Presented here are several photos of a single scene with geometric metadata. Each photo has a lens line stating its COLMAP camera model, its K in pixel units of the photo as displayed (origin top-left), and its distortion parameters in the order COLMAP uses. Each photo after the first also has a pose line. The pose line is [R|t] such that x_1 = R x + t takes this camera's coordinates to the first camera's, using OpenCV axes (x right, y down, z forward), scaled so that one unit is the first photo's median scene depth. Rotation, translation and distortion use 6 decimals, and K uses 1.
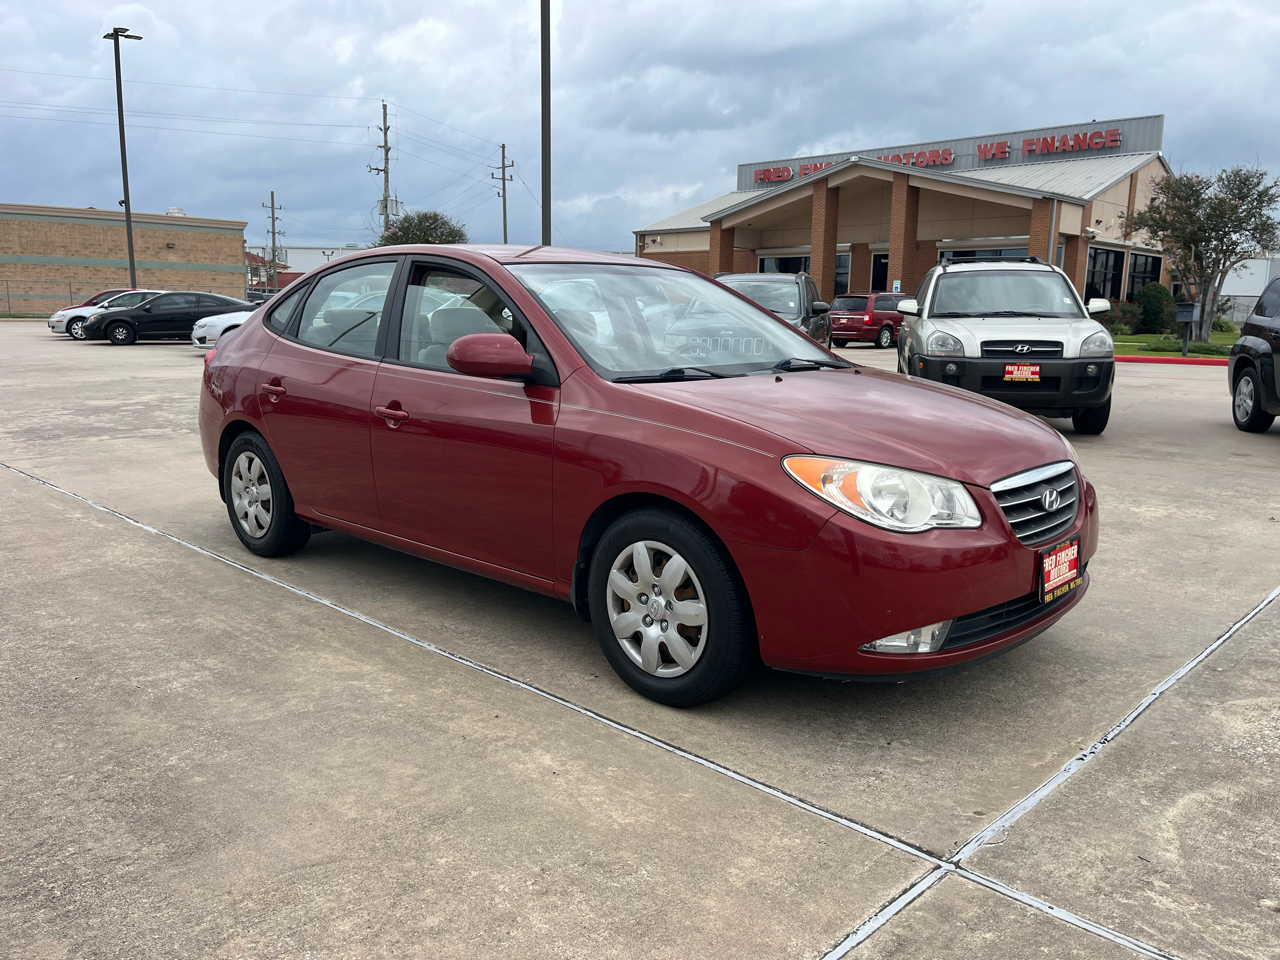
lens RADIAL K [[974.4, 0, 636.9], [0, 974.4, 487.6], [0, 0, 1]] dist [0.083118, -0.118195]
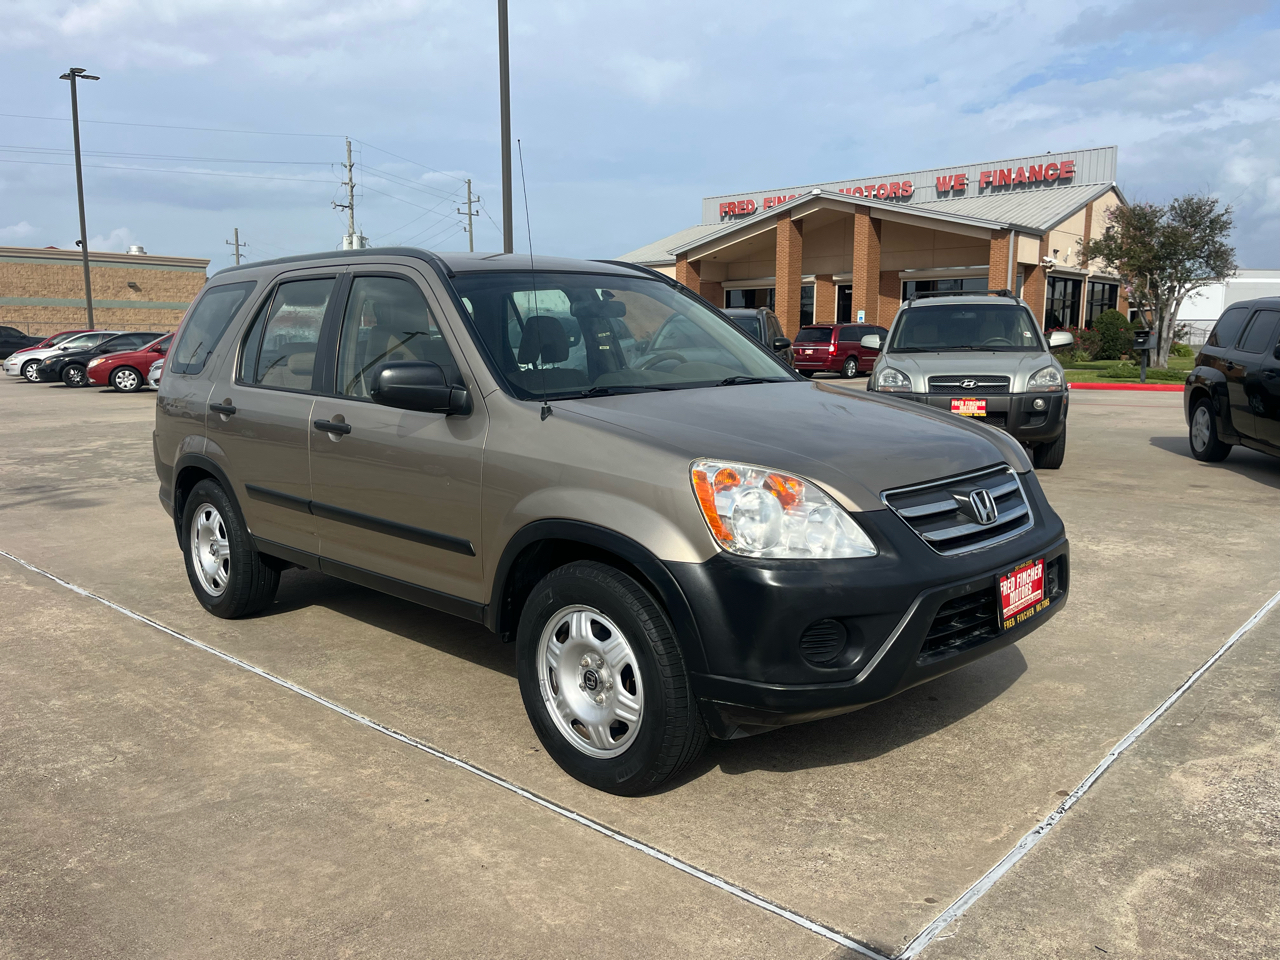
lens RADIAL K [[974.4, 0, 641.0], [0, 974.4, 493.0], [0, 0, 1]] dist [0.083118, -0.118195]
pose [[0.999323, -0.018707, 0.031679, 0.016673], [0.019505, 0.999496, -0.025052, -0.014909], [-0.031194, 0.025653, 0.999184, 0.018832]]
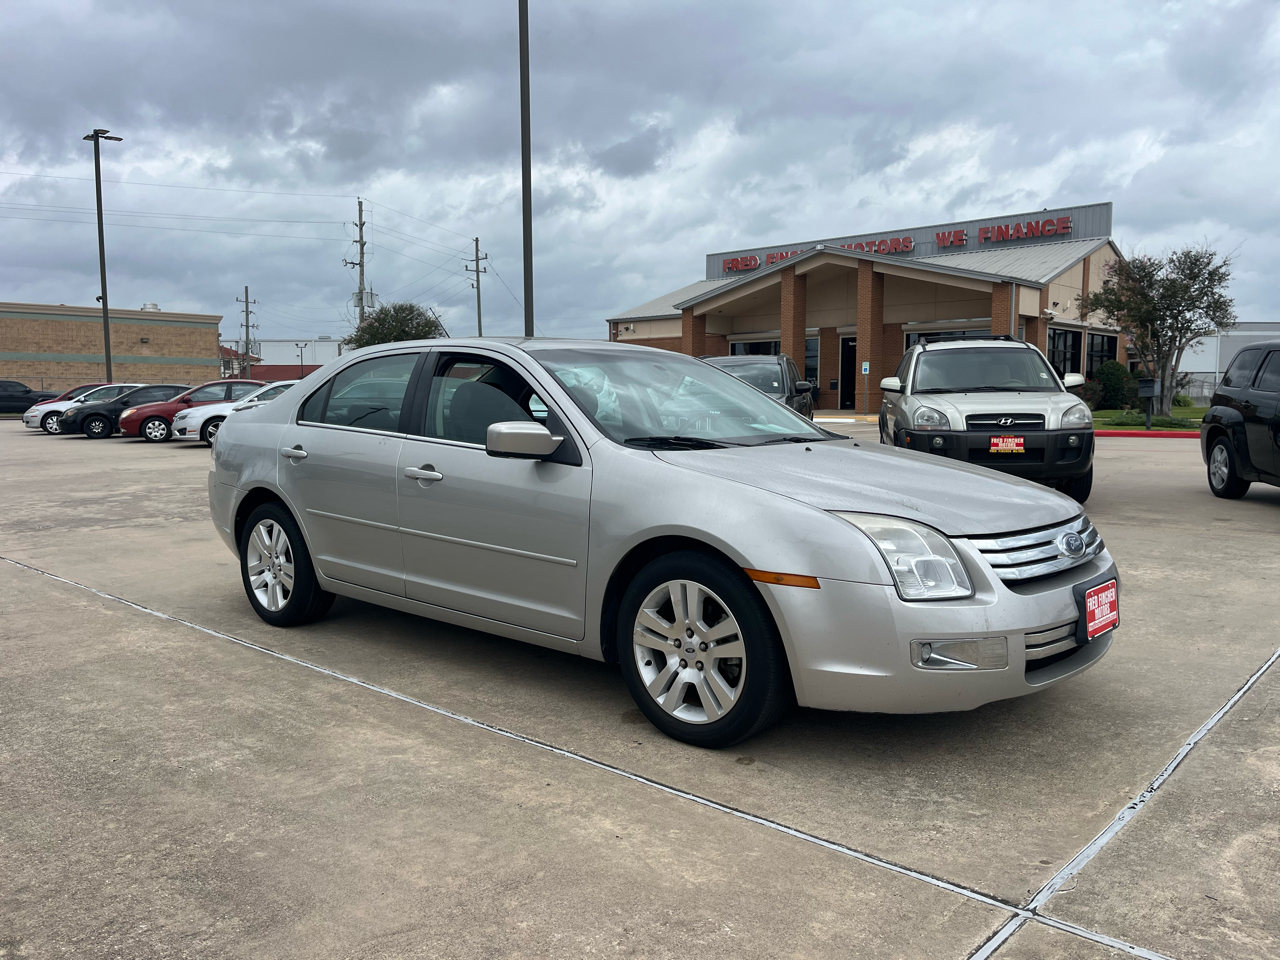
lens RADIAL K [[974.4, 0, 642.3], [0, 974.4, 487.3], [0, 0, 1]] dist [0.083118, -0.118195]
pose [[0.999227, -0.020556, 0.033504, -0.032826], [0.023352, 0.996079, -0.085332, 0.008618], [-0.031618, 0.086049, 0.995789, -0.010560]]
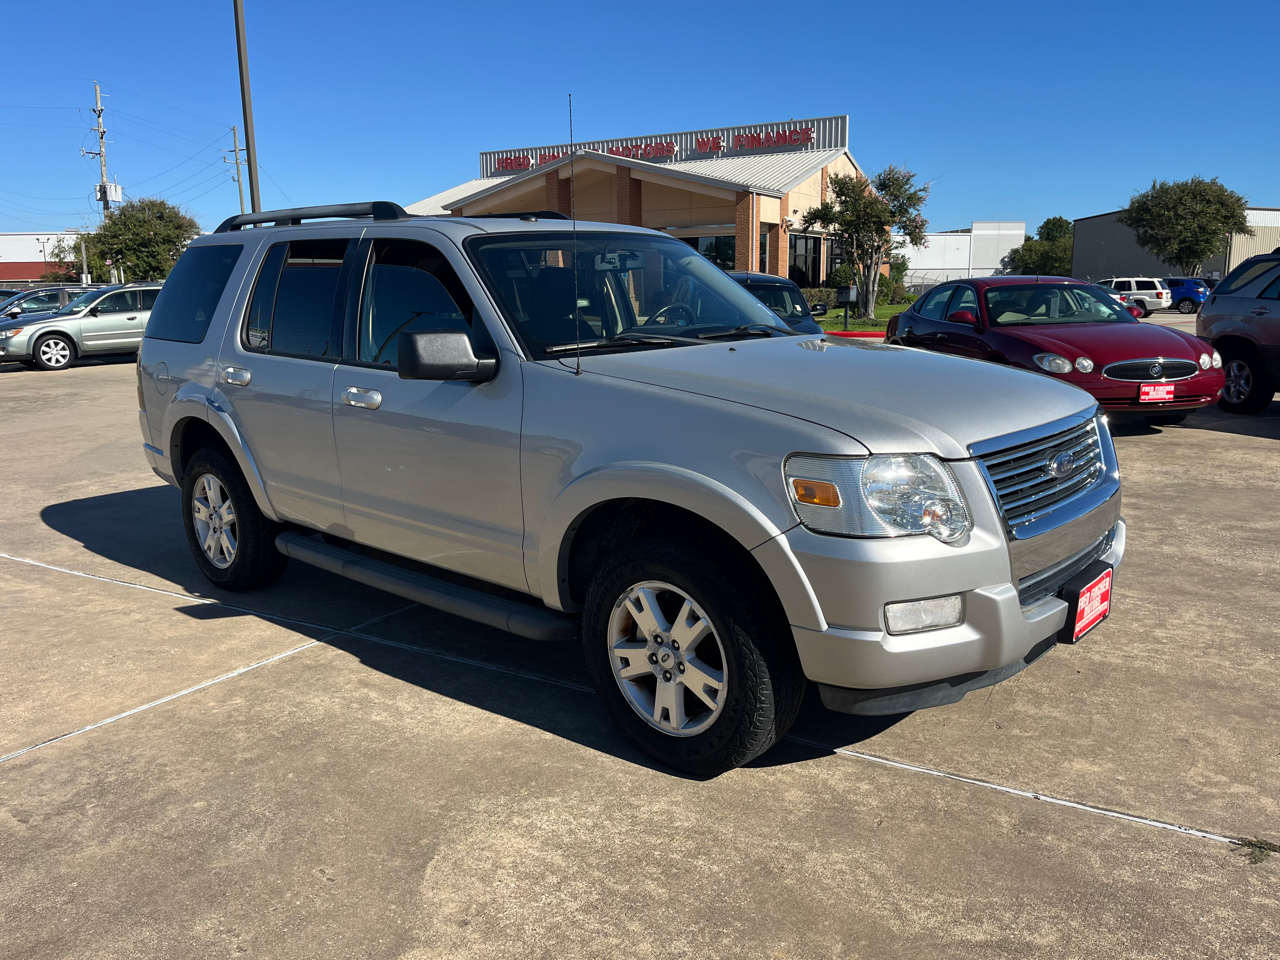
lens RADIAL K [[974.4, 0, 648.9], [0, 974.4, 475.6], [0, 0, 1]] dist [0.083118, -0.118195]
pose [[0.971550, -0.066916, 0.227186, 0.155943], [0.064918, 0.997758, 0.016264, 0.025654], [-0.227765, -0.001052, 0.973715, -0.338853]]
